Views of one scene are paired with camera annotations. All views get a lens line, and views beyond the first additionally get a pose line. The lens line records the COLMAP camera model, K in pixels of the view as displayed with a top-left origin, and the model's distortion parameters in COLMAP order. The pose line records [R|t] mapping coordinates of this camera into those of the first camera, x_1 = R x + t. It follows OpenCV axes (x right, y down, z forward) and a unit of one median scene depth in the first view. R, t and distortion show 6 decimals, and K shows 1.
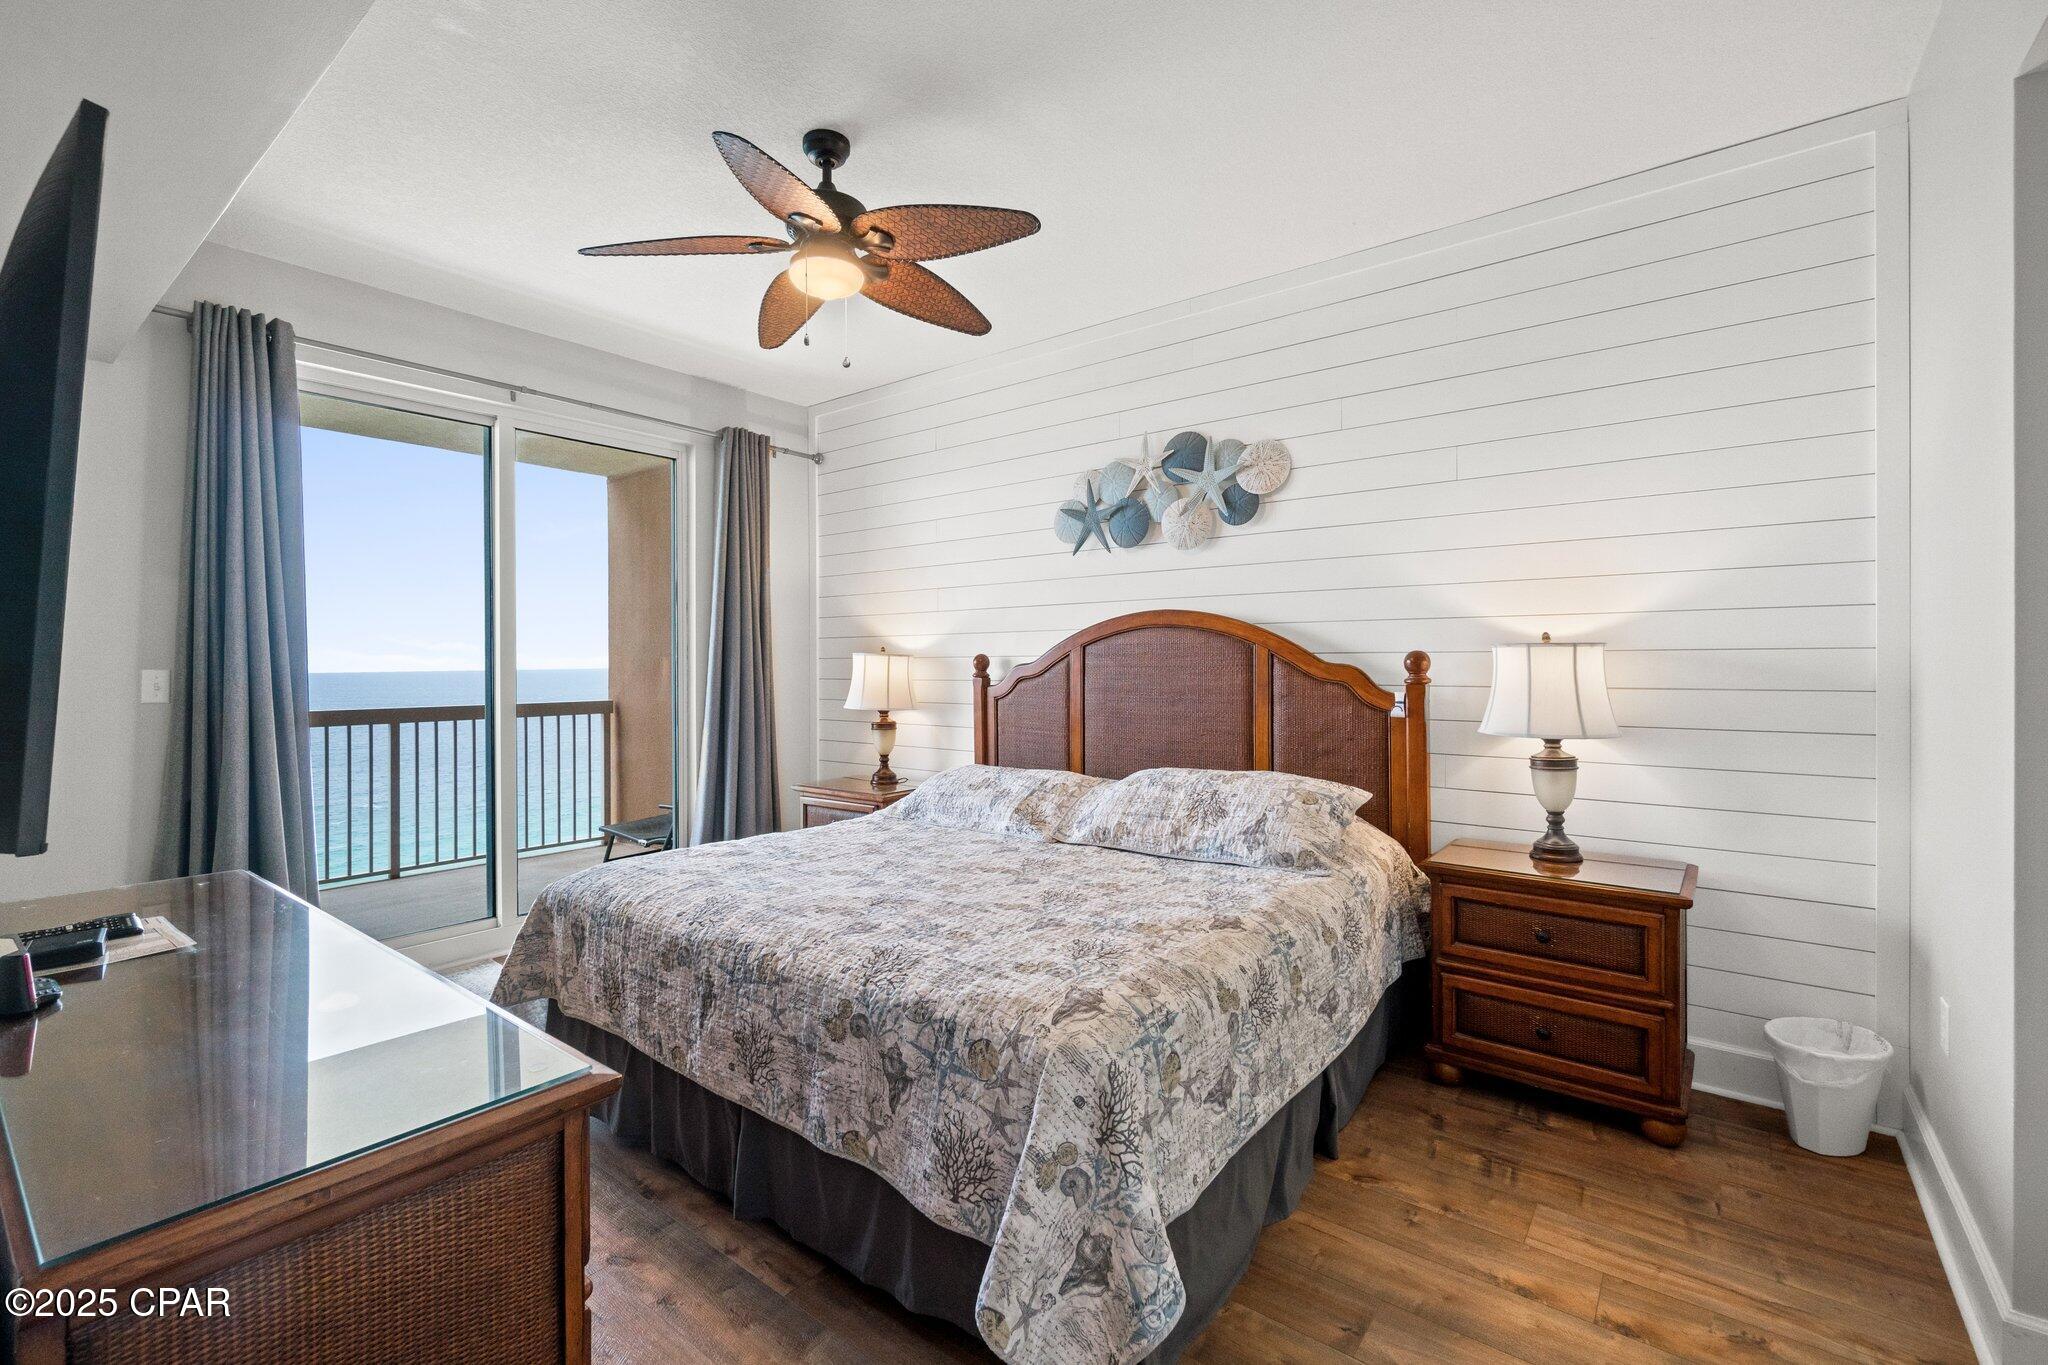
lens RADIAL K [[894.3, 0, 1020.4], [0, 894.3, 667.2], [0, 0, 1]] dist [-0.000639, 0.000803]
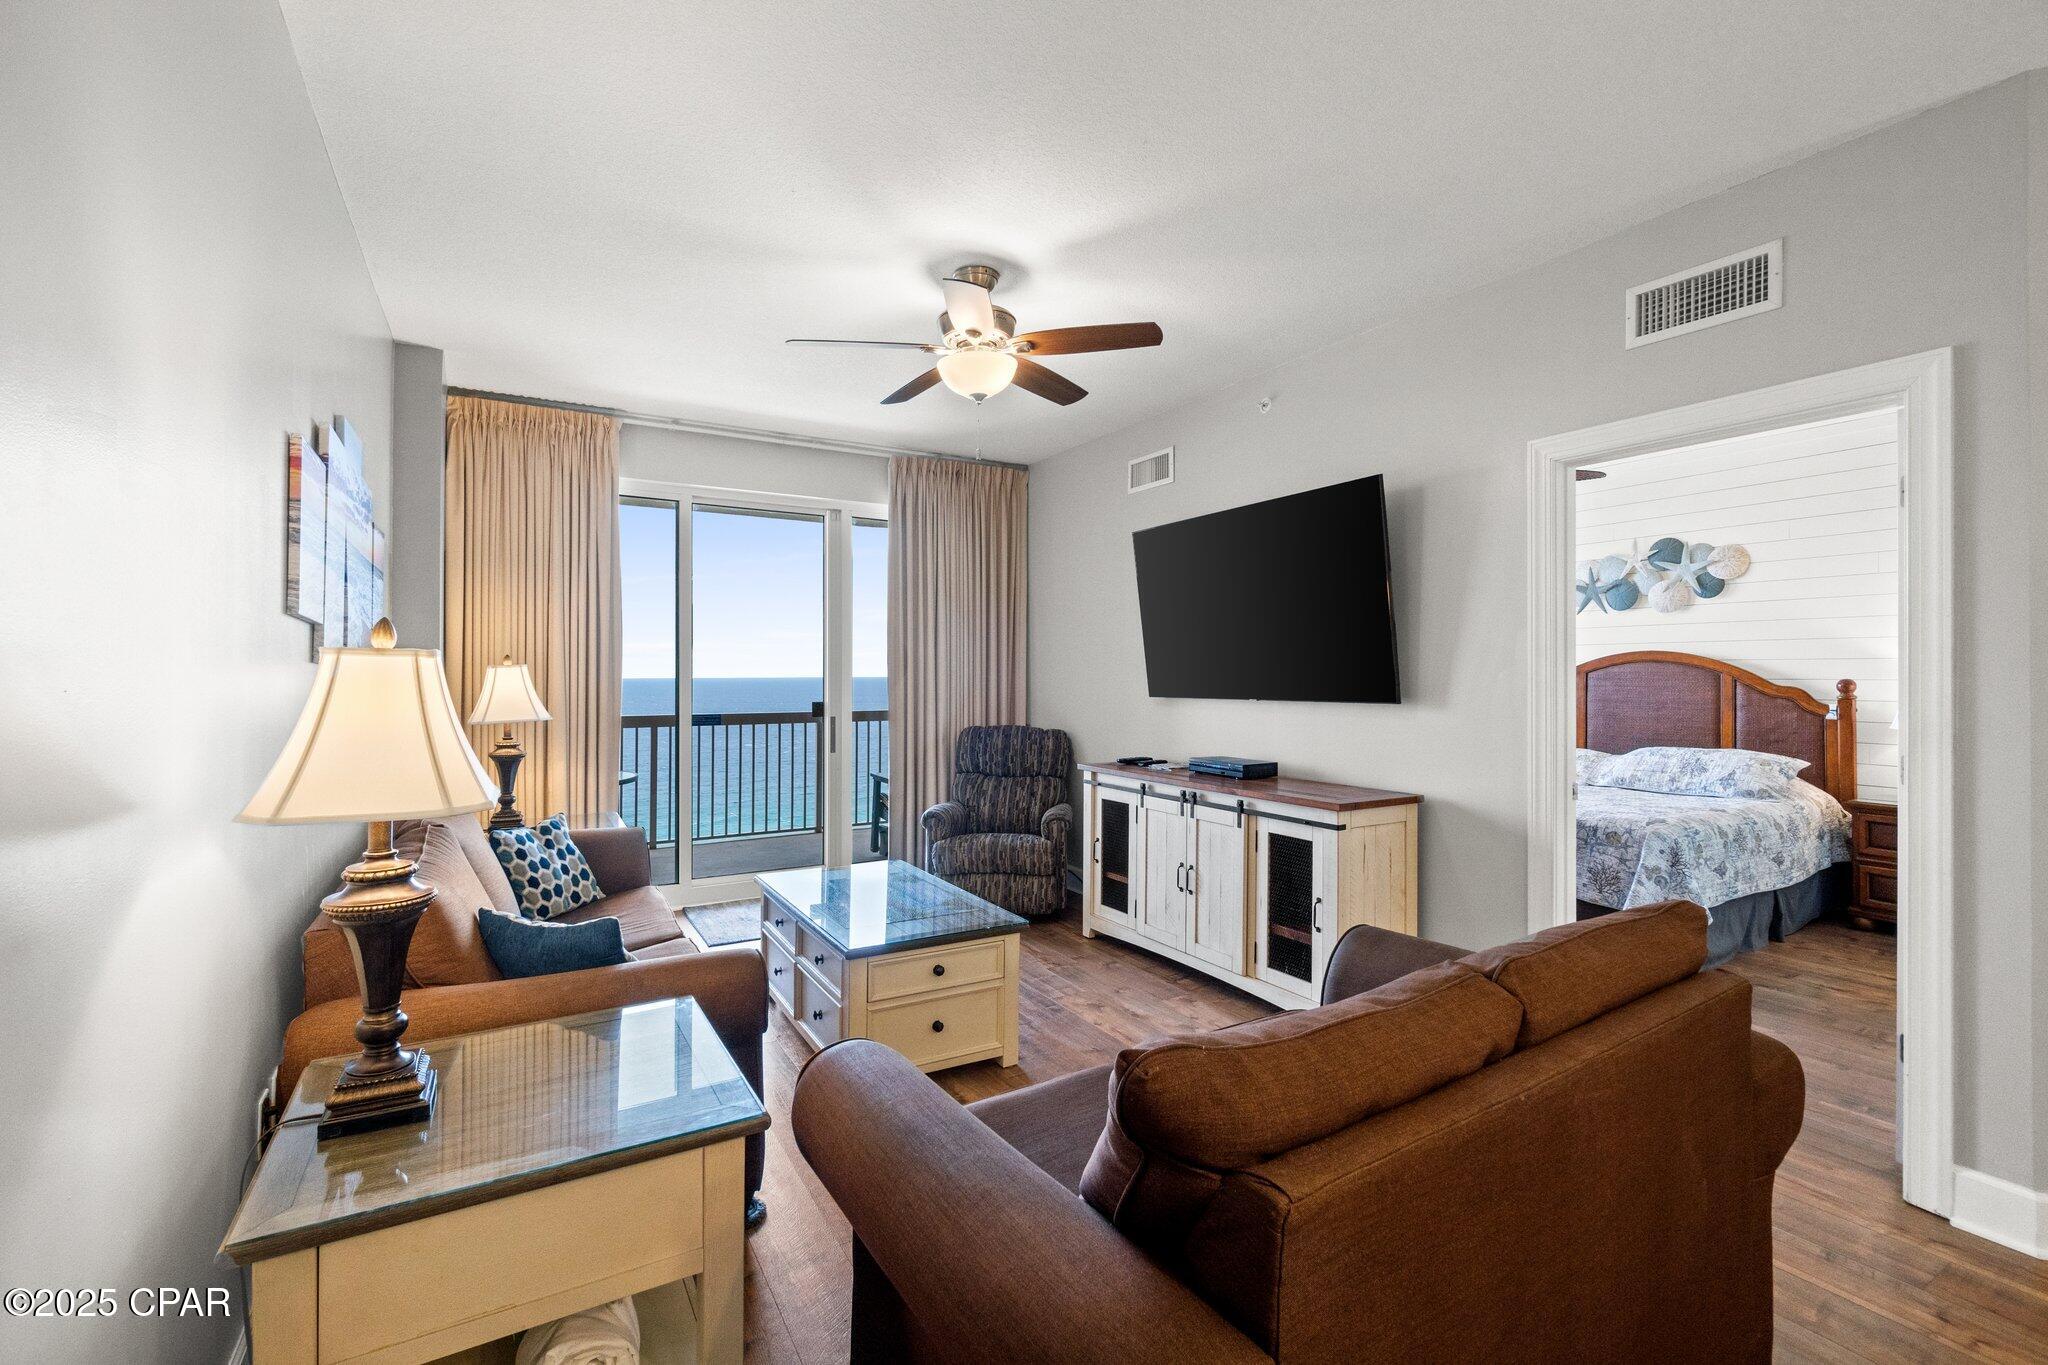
lens RADIAL K [[894.3, 0, 1020.4], [0, 894.3, 667.2], [0, 0, 1]] dist [-0.000639, 0.000803]
pose [[0.930311, 0.001890, -0.366767, -0.362064], [-0.005775, 0.999938, -0.009495, -0.015776], [0.366726, 0.010951, 0.930264, -1.078935]]
